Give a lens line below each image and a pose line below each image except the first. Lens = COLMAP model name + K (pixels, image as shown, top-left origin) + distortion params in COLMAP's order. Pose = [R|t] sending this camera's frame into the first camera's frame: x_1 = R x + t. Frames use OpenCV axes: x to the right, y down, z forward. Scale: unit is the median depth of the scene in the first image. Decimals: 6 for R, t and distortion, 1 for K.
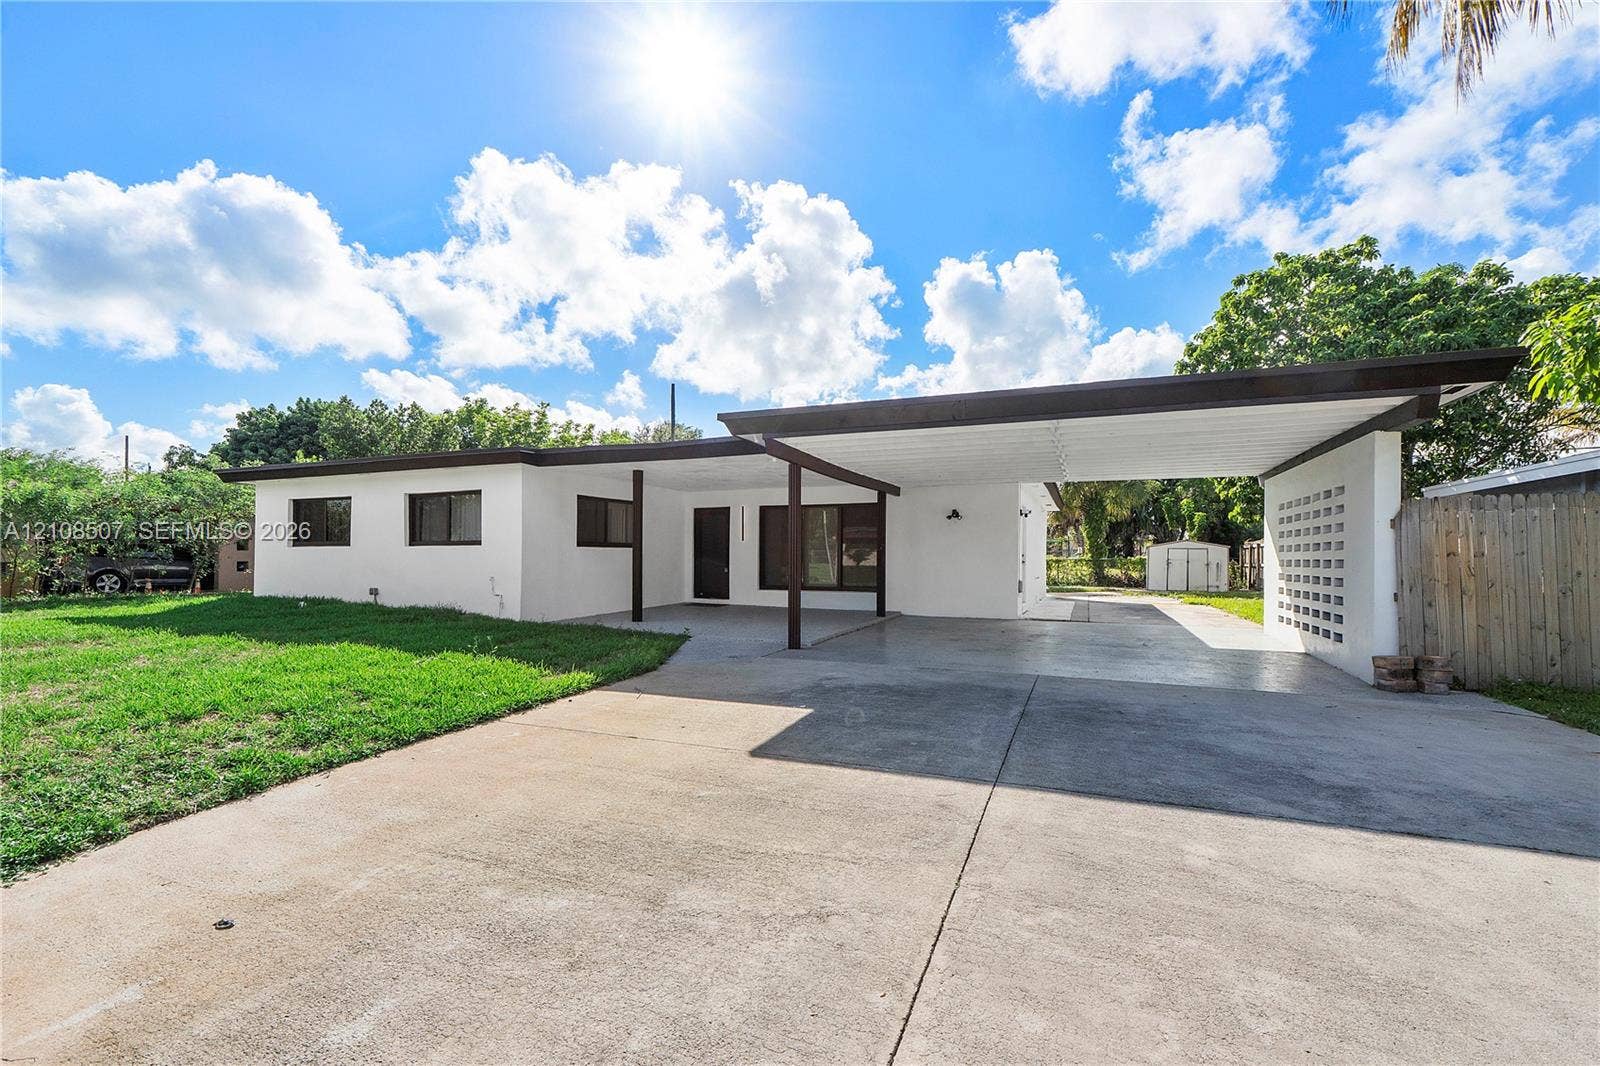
lens RADIAL K [[693.4, 0, 799.3], [0, 693.4, 541.6], [0, 0, 1]] dist [-0.004501, -0.000772]
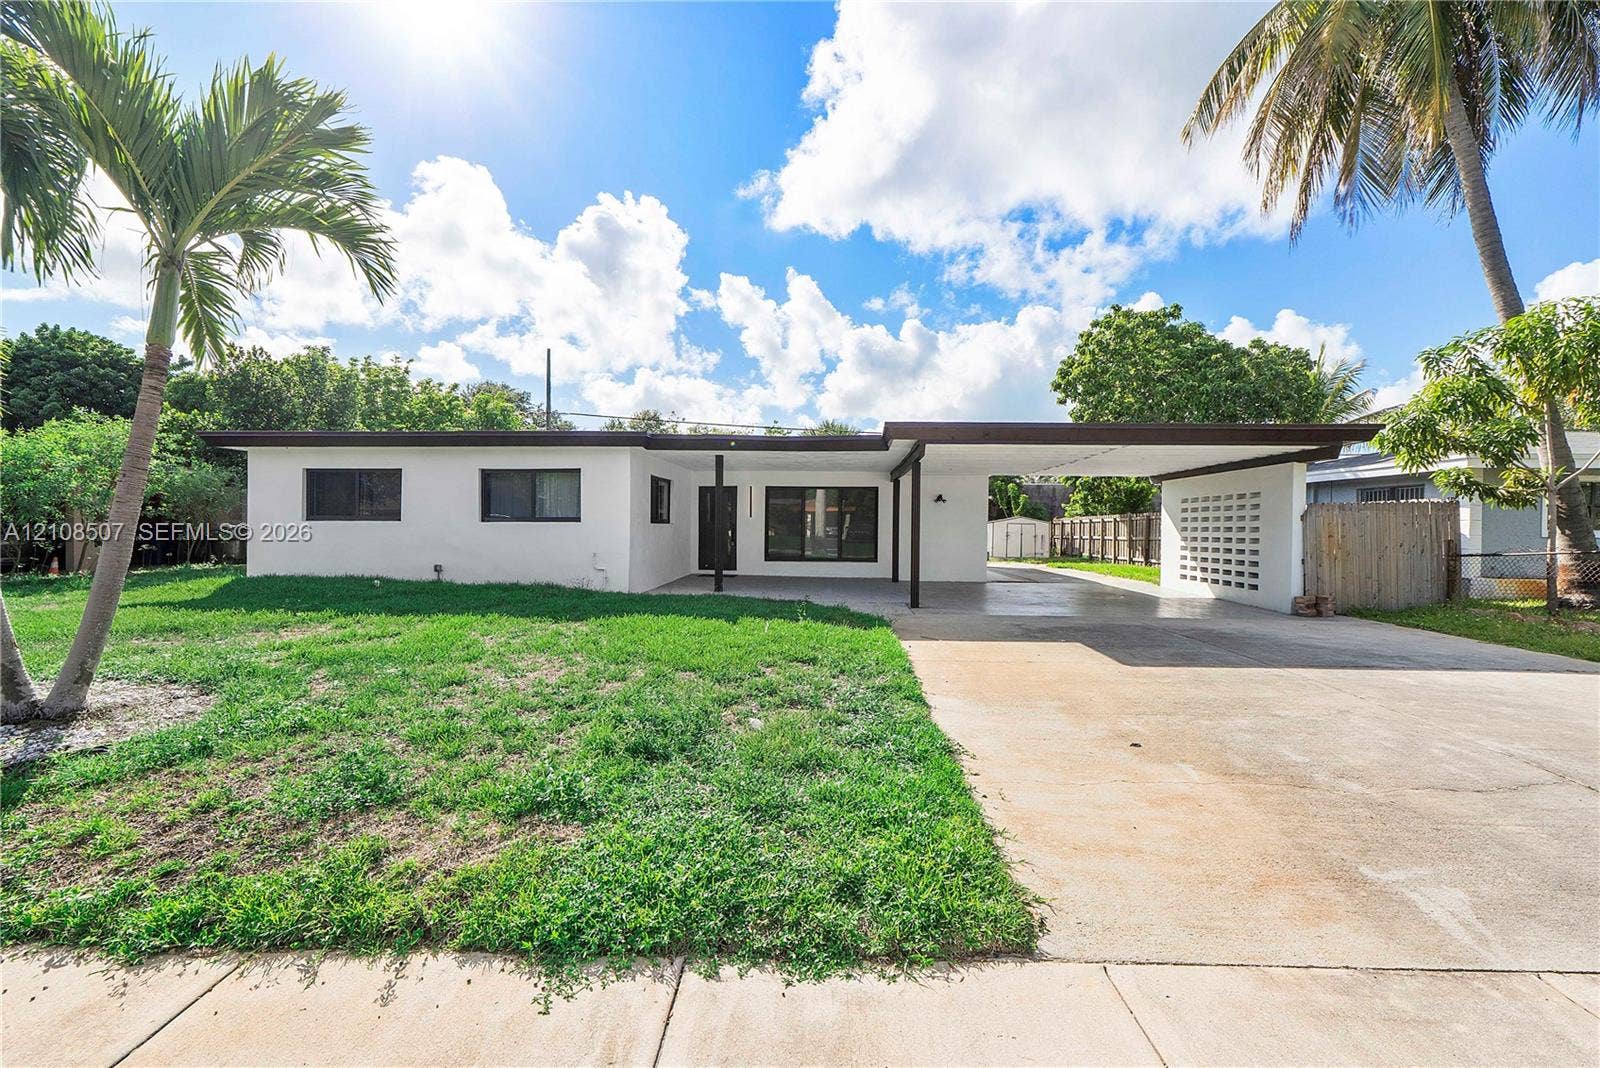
lens RADIAL K [[693.4, 0, 796.2], [0, 693.4, 548.0], [0, 0, 1]] dist [-0.004501, -0.000772]
pose [[0.937722, -0.006170, 0.347332, -0.443537], [-0.012944, 0.998527, 0.052682, -0.013563], [-0.347146, -0.053897, 0.936261, -0.079975]]
